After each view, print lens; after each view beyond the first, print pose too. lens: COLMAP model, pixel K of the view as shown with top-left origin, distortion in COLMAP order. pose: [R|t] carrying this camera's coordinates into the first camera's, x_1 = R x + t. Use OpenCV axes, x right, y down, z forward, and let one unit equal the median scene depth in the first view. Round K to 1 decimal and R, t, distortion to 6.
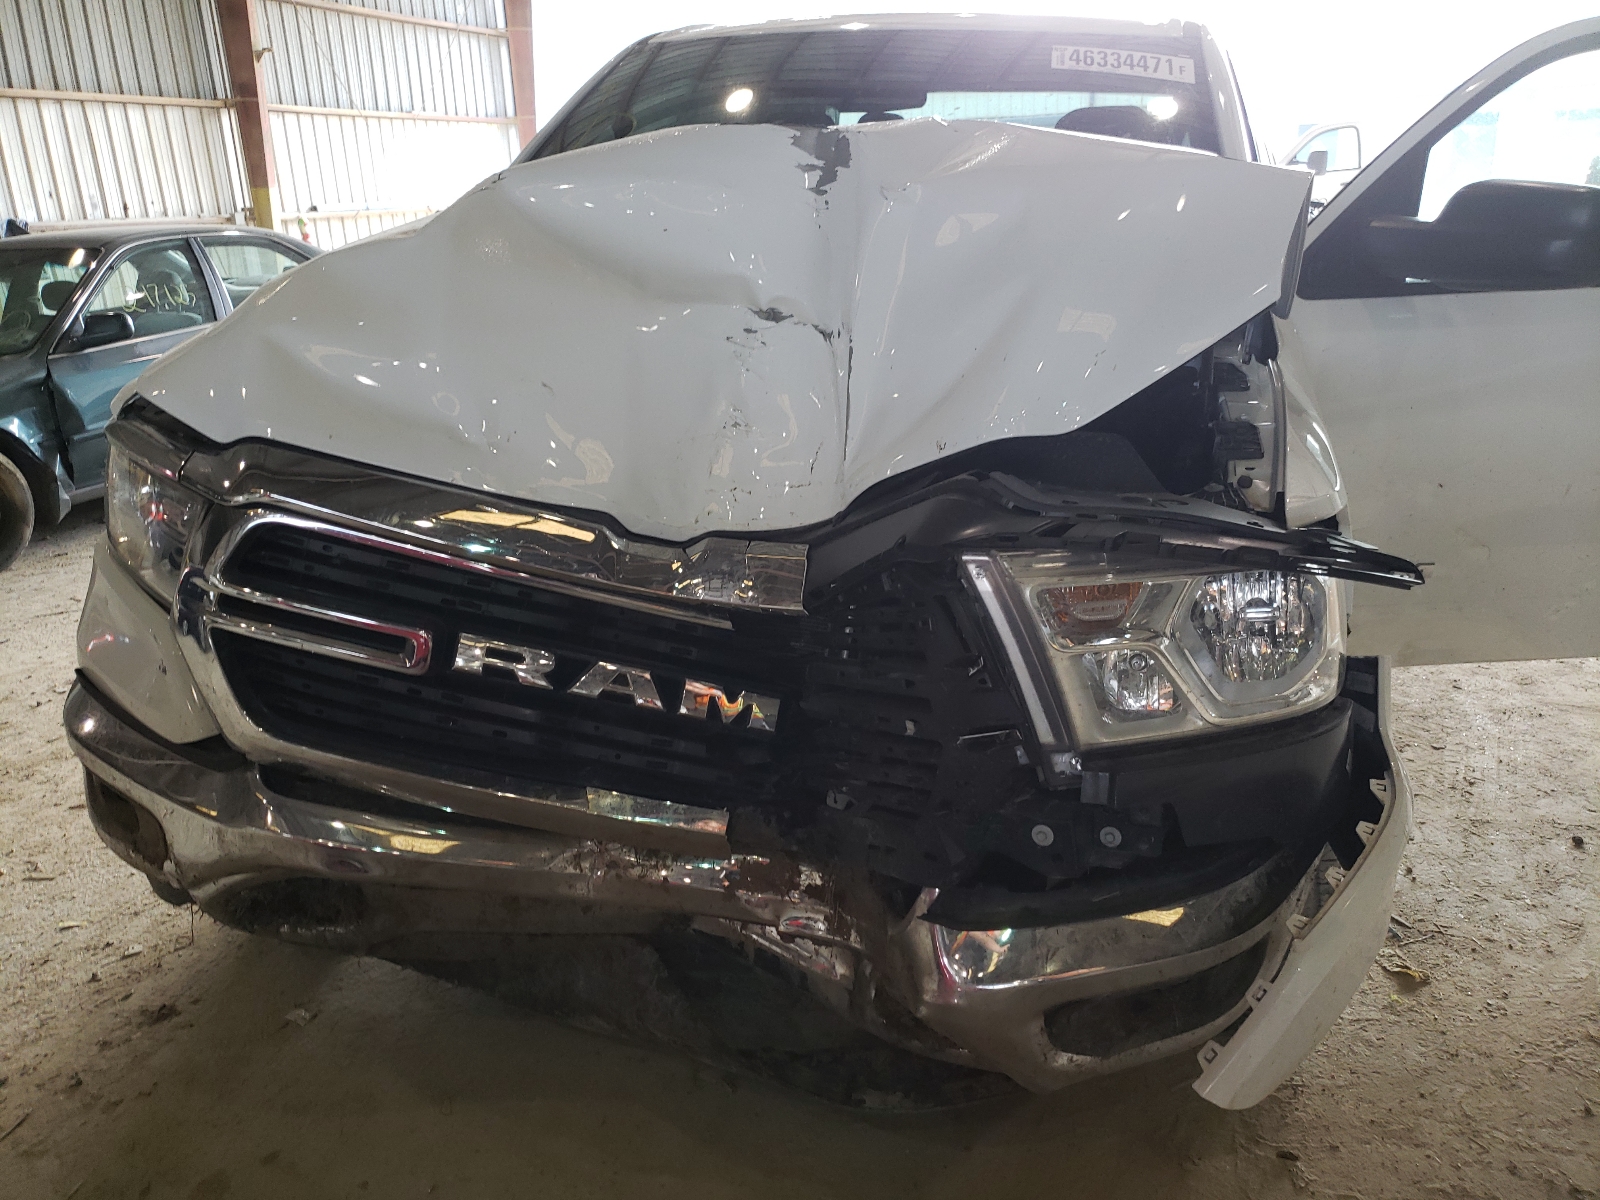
lens RADIAL K [[1207.3, 0, 800.0], [0, 1207.3, 600.0], [0, 0, 1]] dist [0.007002, -0.003751]
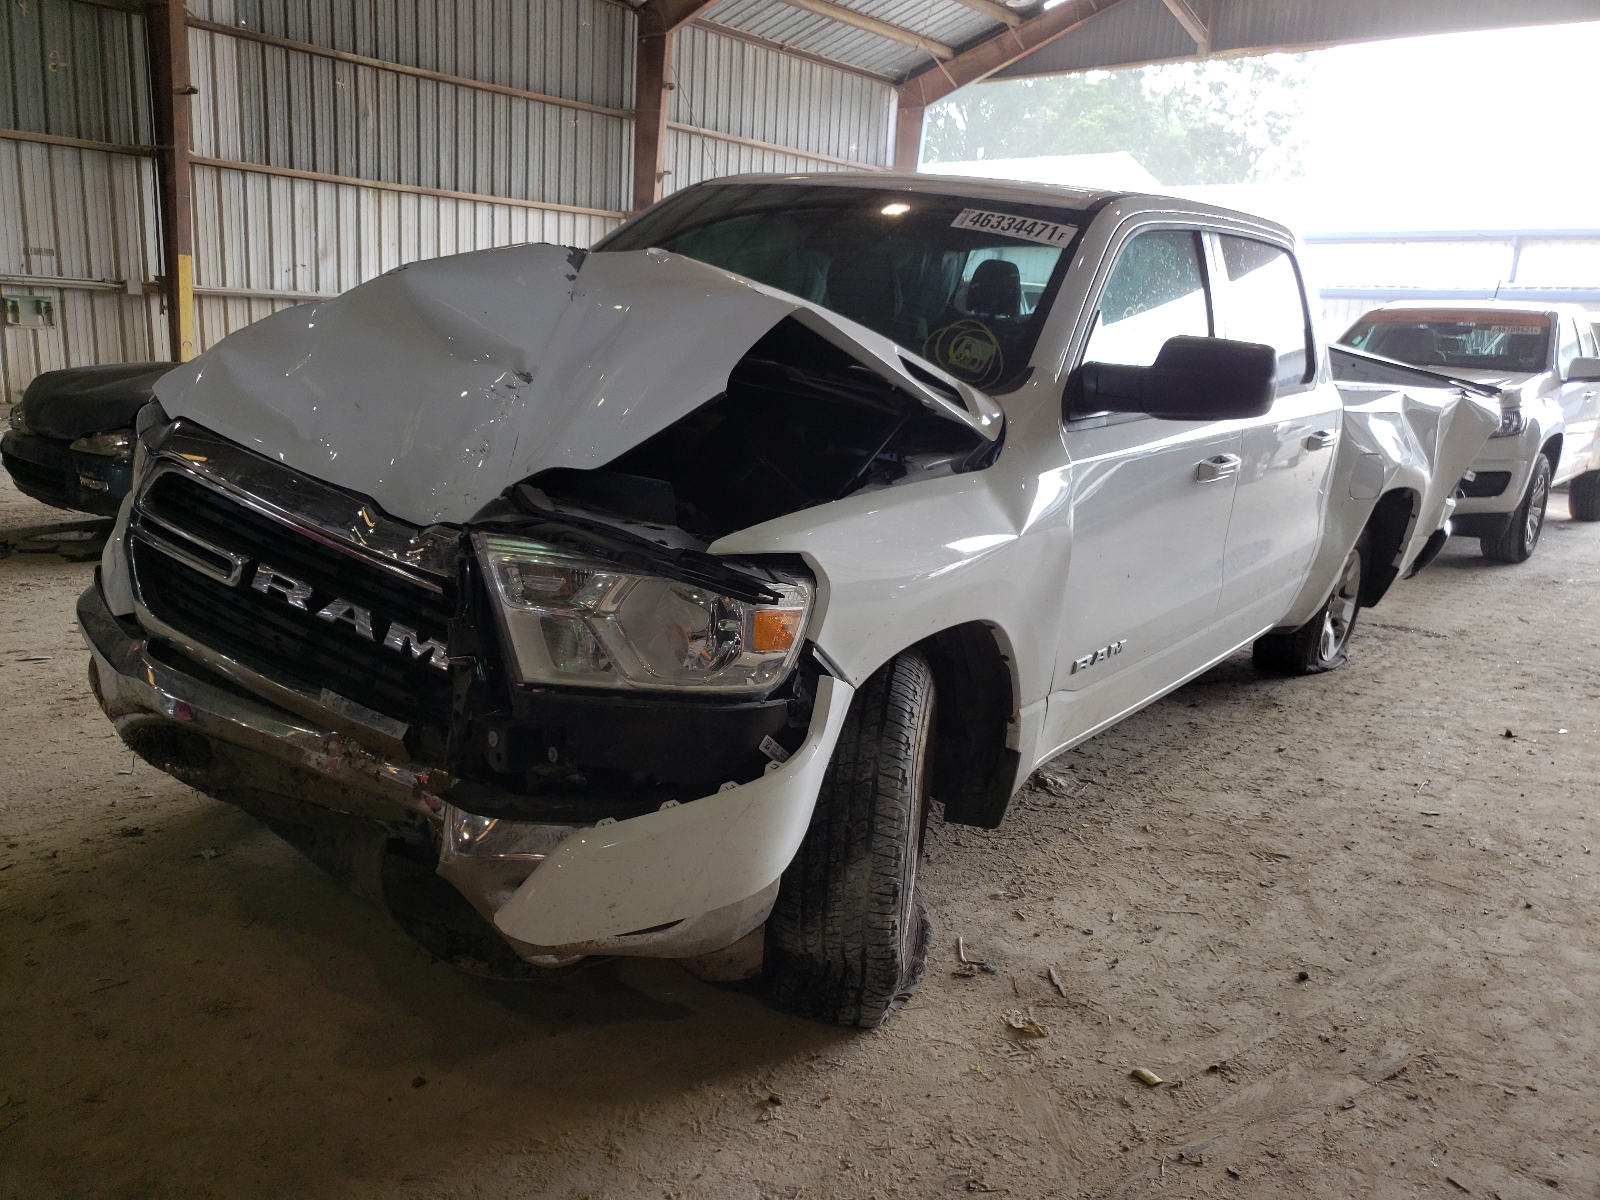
lens RADIAL K [[1207.3, 0, 800.0], [0, 1207.3, 600.0], [0, 0, 1]] dist [0.007002, -0.003751]
pose [[0.948351, 0.154034, -0.277316, 0.646863], [-0.180808, 0.980764, -0.073558, 0.051022], [0.260651, 0.119900, 0.957959, -0.196356]]
